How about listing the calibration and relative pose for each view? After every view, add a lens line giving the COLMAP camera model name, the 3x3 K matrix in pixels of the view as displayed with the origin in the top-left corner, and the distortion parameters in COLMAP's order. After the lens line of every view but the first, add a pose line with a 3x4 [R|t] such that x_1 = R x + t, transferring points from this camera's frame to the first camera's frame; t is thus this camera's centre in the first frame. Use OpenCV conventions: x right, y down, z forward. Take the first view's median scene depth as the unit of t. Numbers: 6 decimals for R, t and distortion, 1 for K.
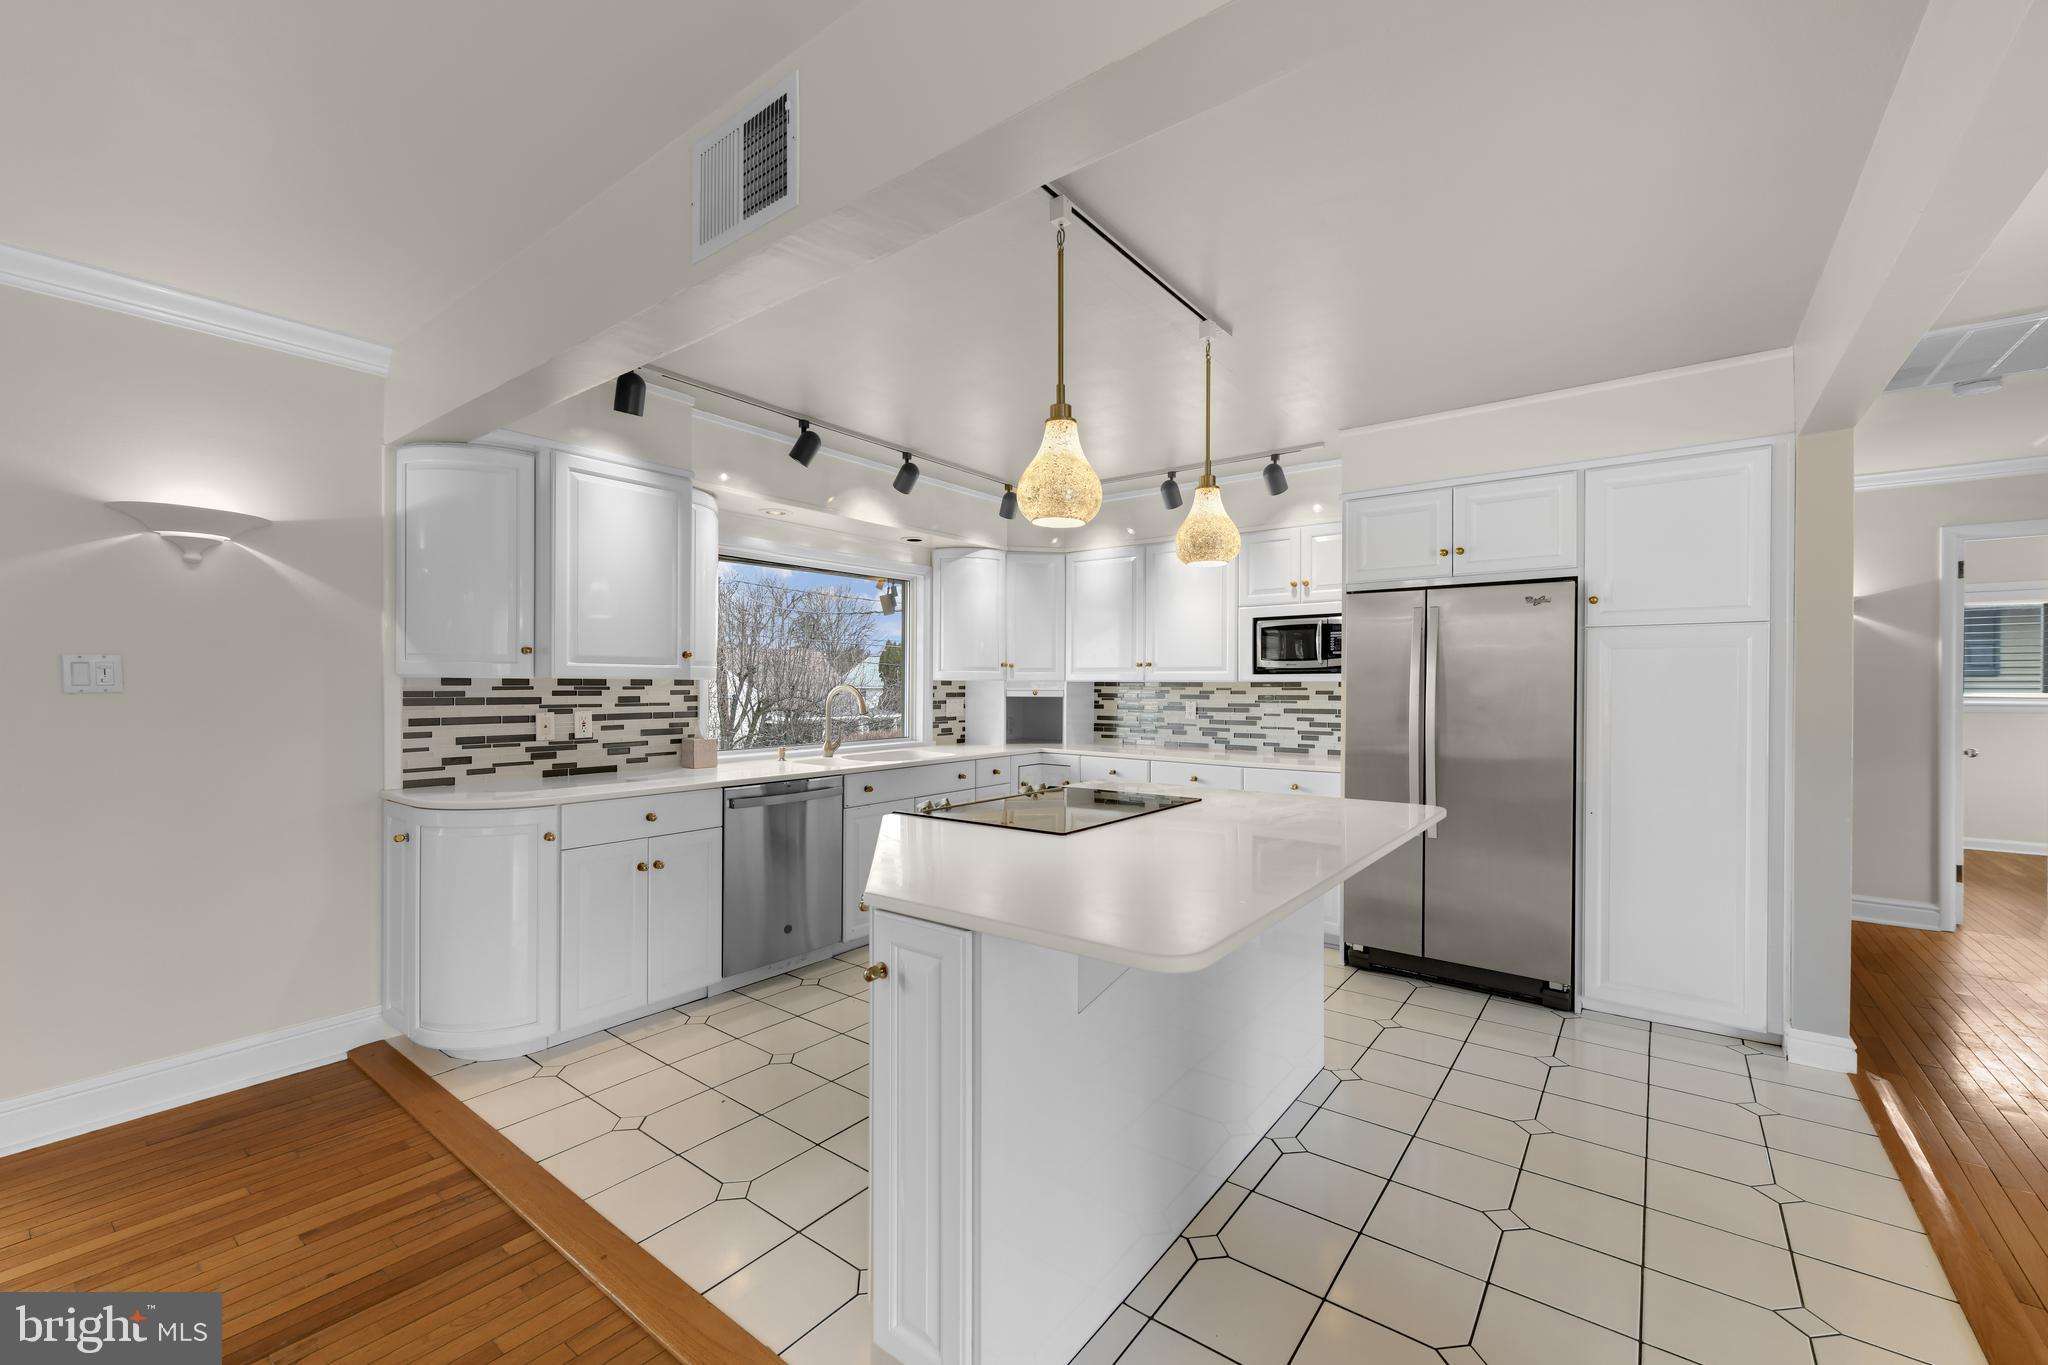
lens RADIAL K [[816.3, 0, 1024.0], [0, 816.3, 682.5], [0, 0, 1]] dist [0.001580, 0.000113]
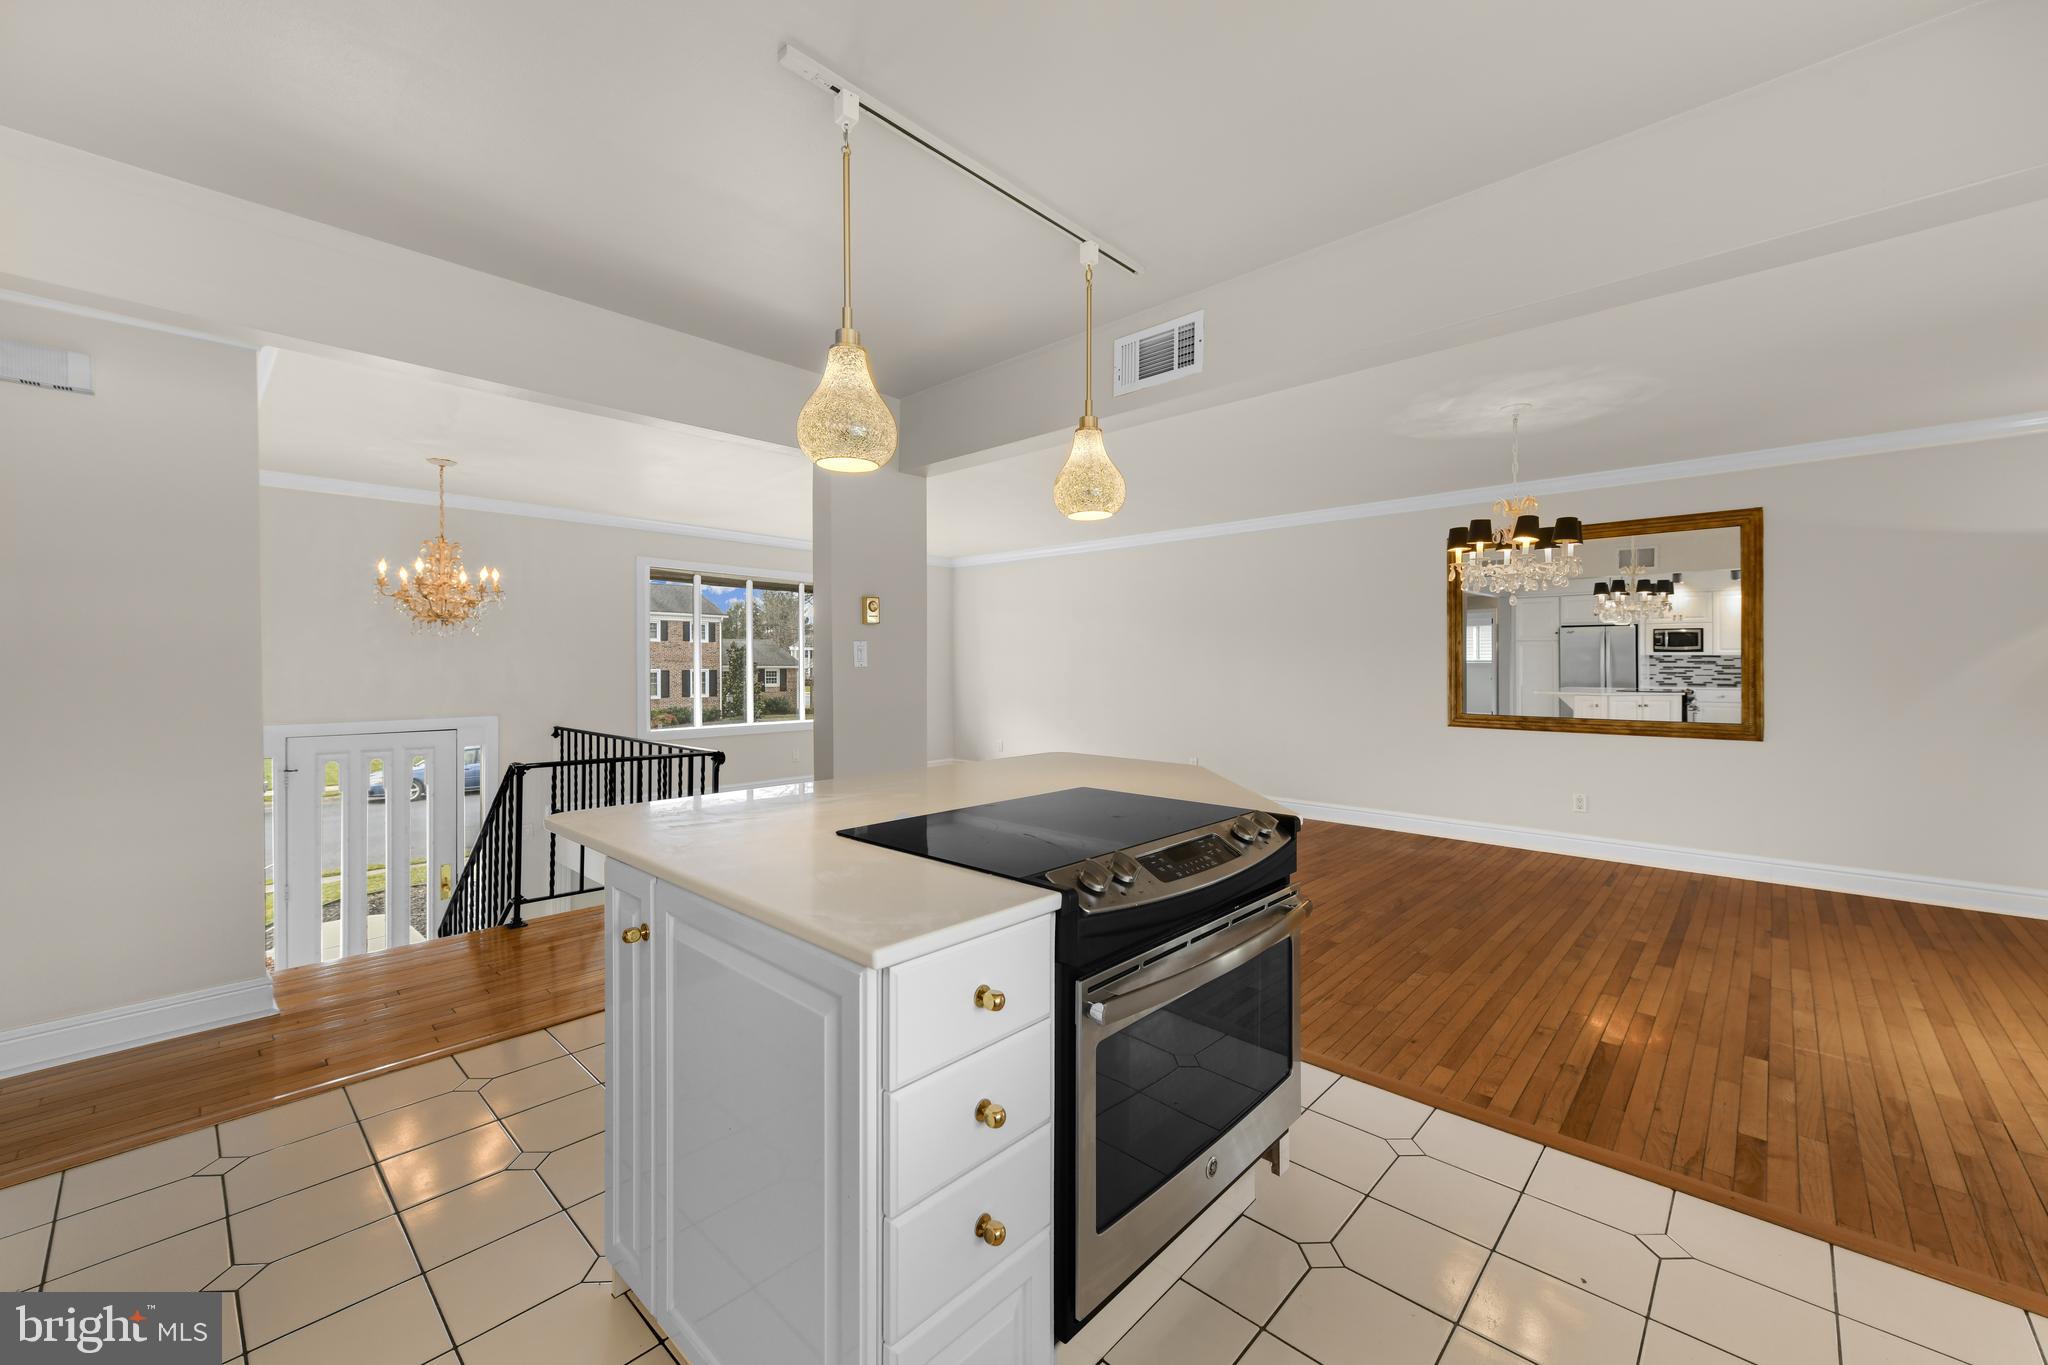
lens RADIAL K [[816.3, 0, 1024.0], [0, 816.3, 682.5], [0, 0, 1]] dist [0.001580, 0.000113]
pose [[-0.995854, -0.000292, 0.090964, 0.016960], [0.001281, 0.999851, 0.017230, 0.012055], [-0.090956, 0.017275, -0.995705, 1.203581]]
